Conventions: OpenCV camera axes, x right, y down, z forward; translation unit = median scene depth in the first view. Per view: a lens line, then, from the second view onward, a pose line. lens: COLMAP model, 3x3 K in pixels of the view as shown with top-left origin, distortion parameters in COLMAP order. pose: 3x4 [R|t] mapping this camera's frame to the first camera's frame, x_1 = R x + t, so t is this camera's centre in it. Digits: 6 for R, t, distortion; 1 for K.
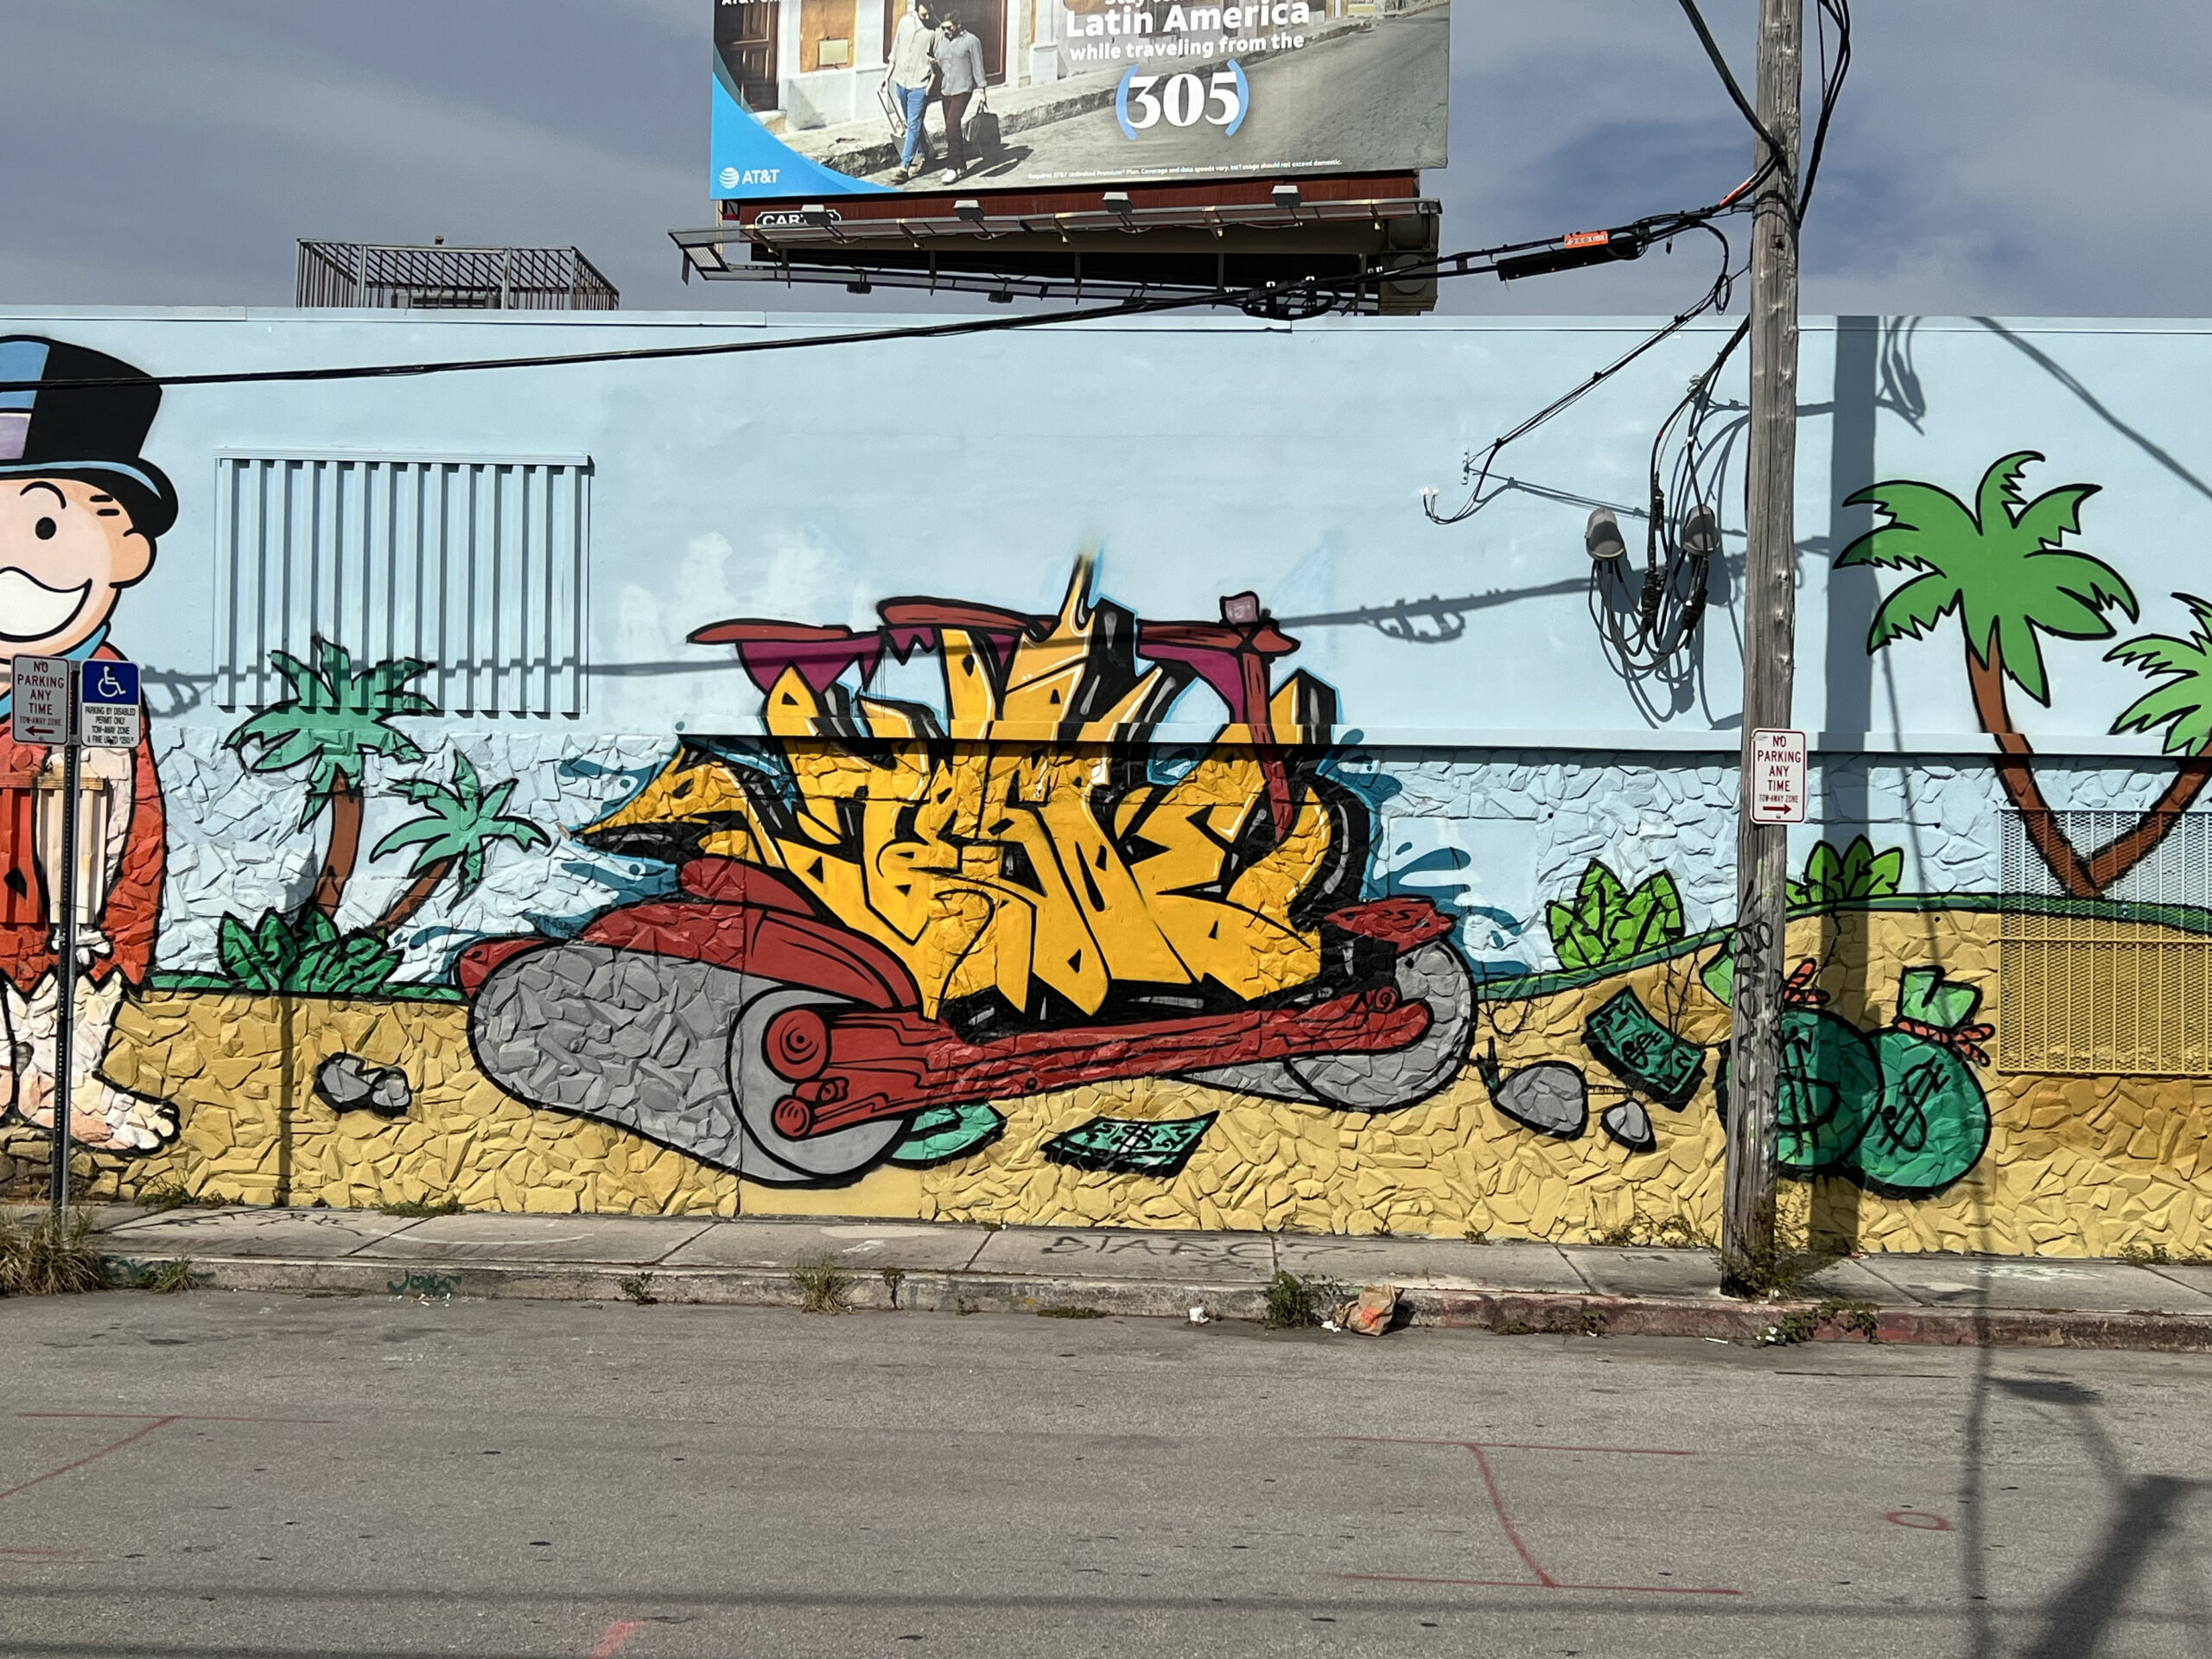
lens RADIAL K [[2431.6, 0, 1099.1], [0, 2431.6, 814.7], [0, 0, 1]] dist [0.172764, -0.460416]
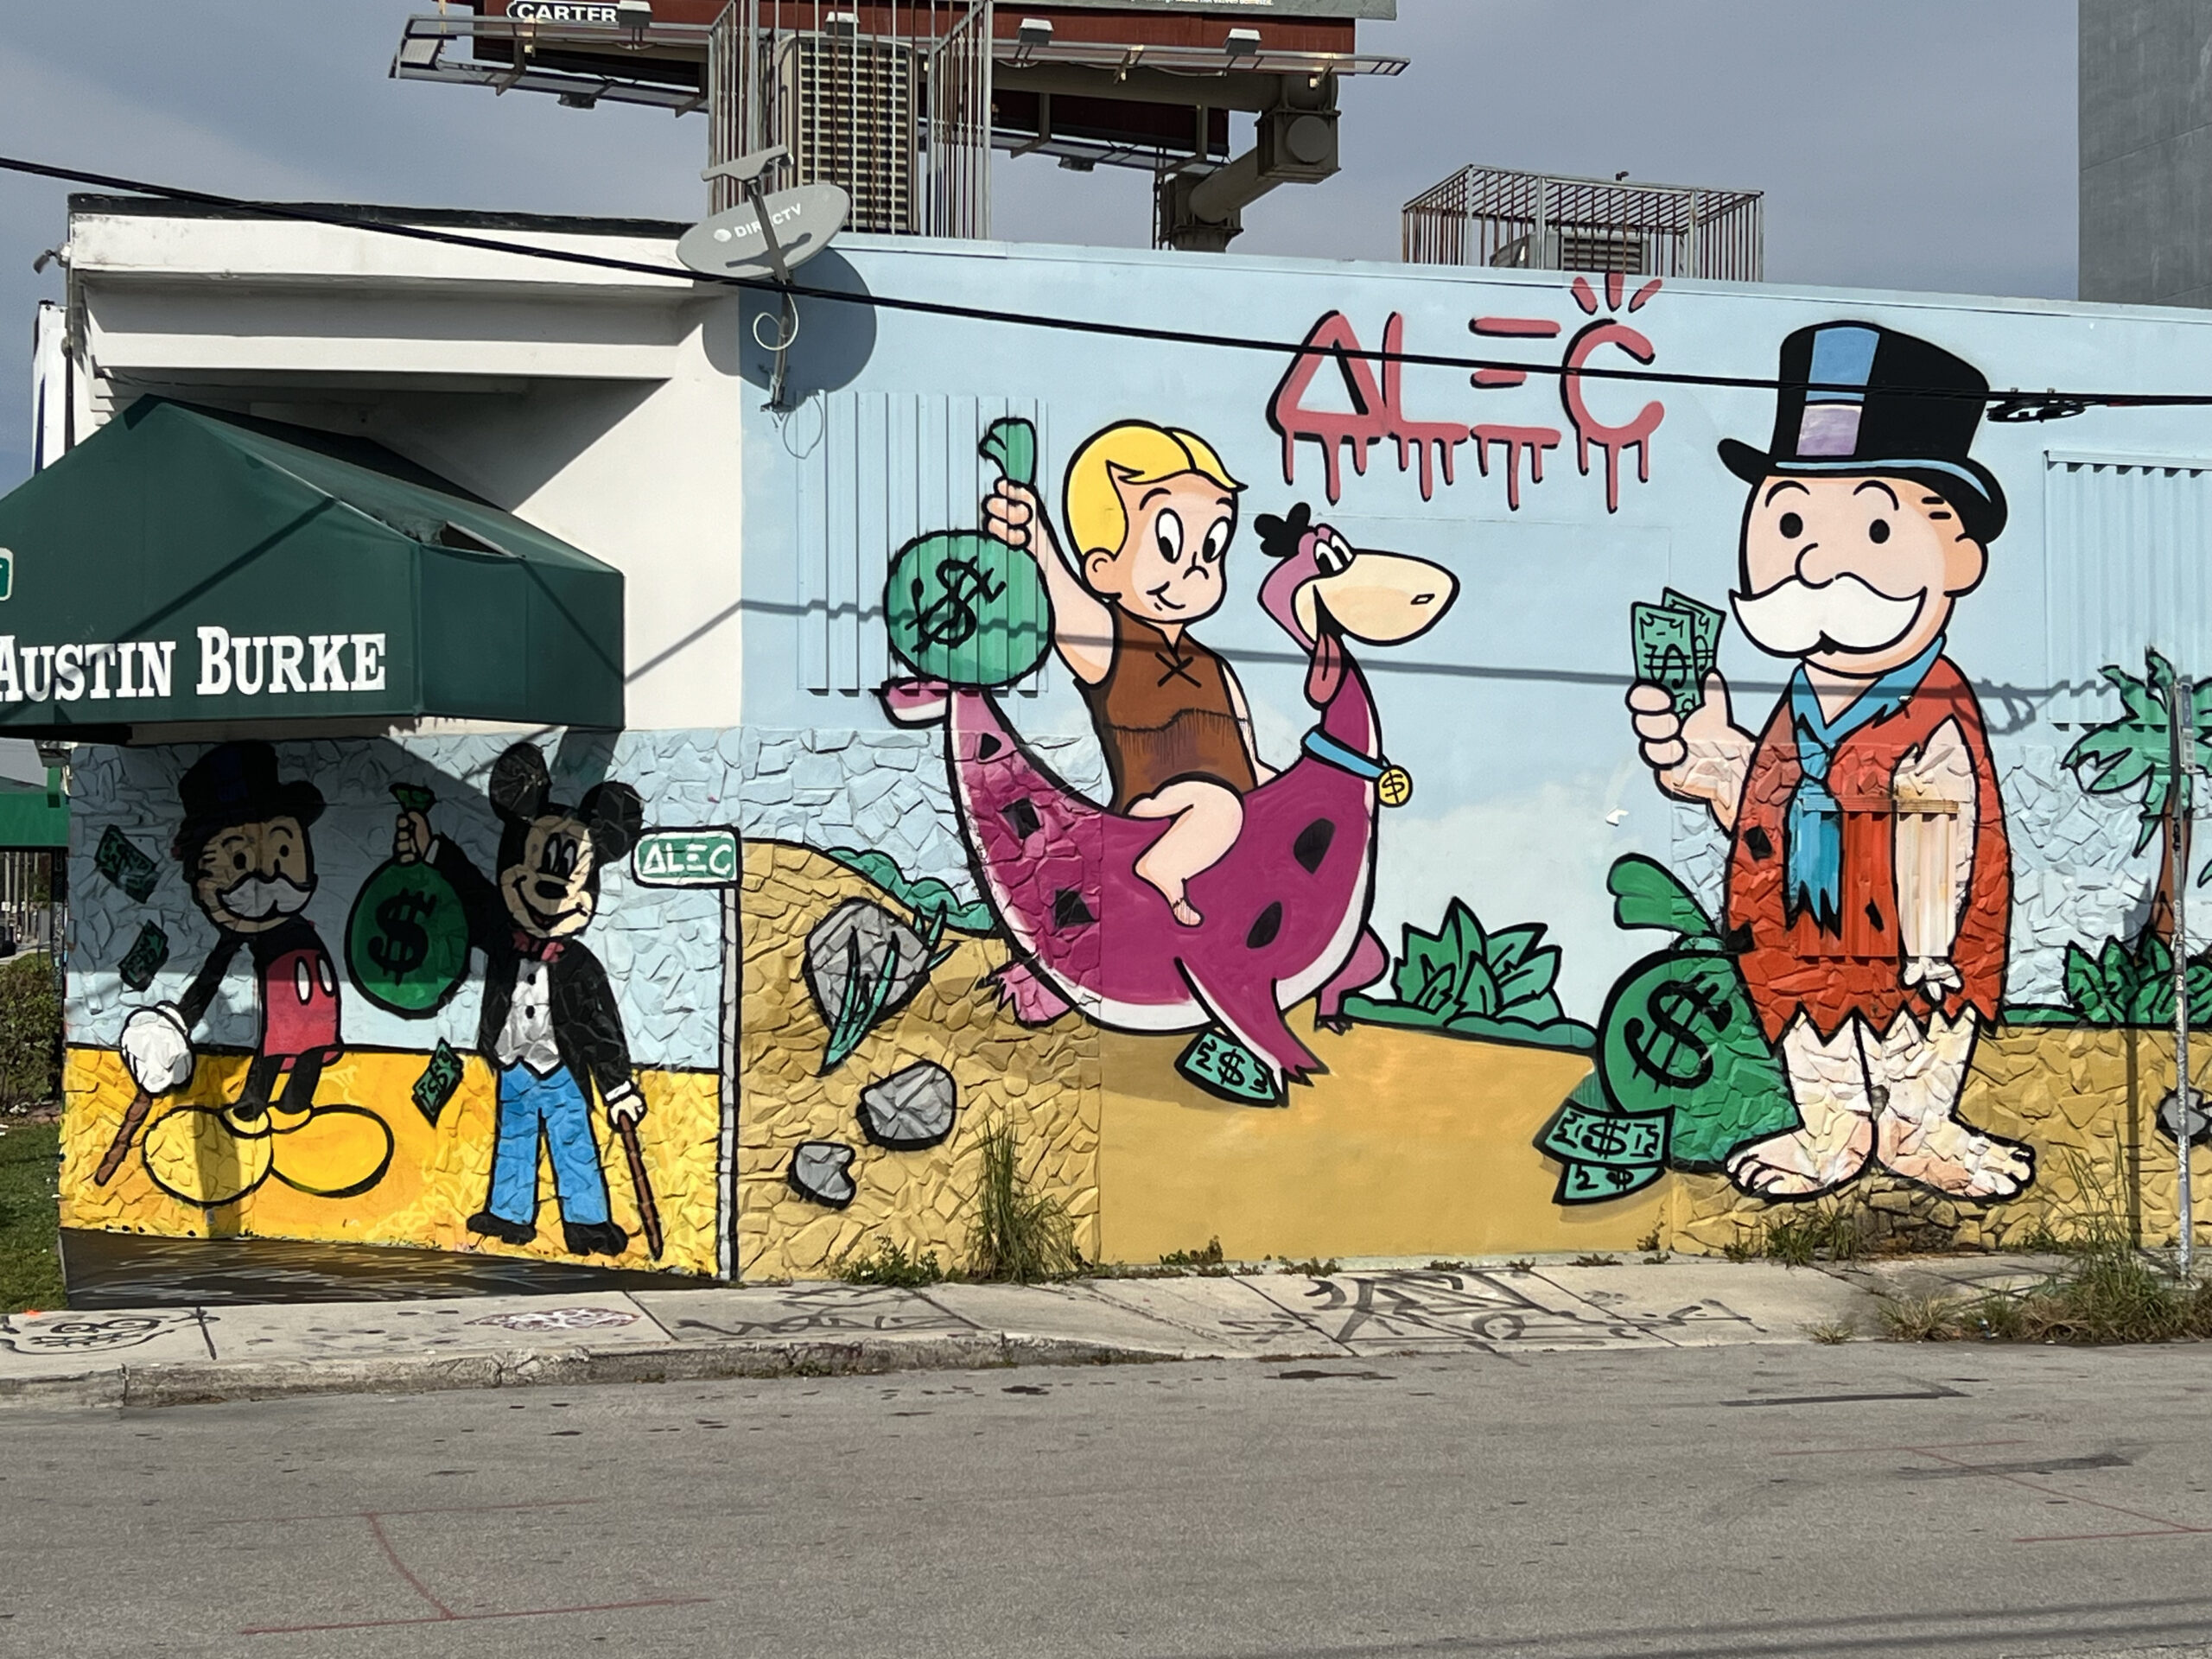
lens RADIAL K [[3262.3, 0, 1101.8], [0, 3262.3, 802.1], [0, 0, 1]] dist [0.244463, -0.961809]
pose [[0.936979, -0.006023, 0.349335, -1.149641], [0.002829, 0.999949, 0.009654, -0.027390], [-0.349375, -0.008058, 0.936948, -0.060398]]
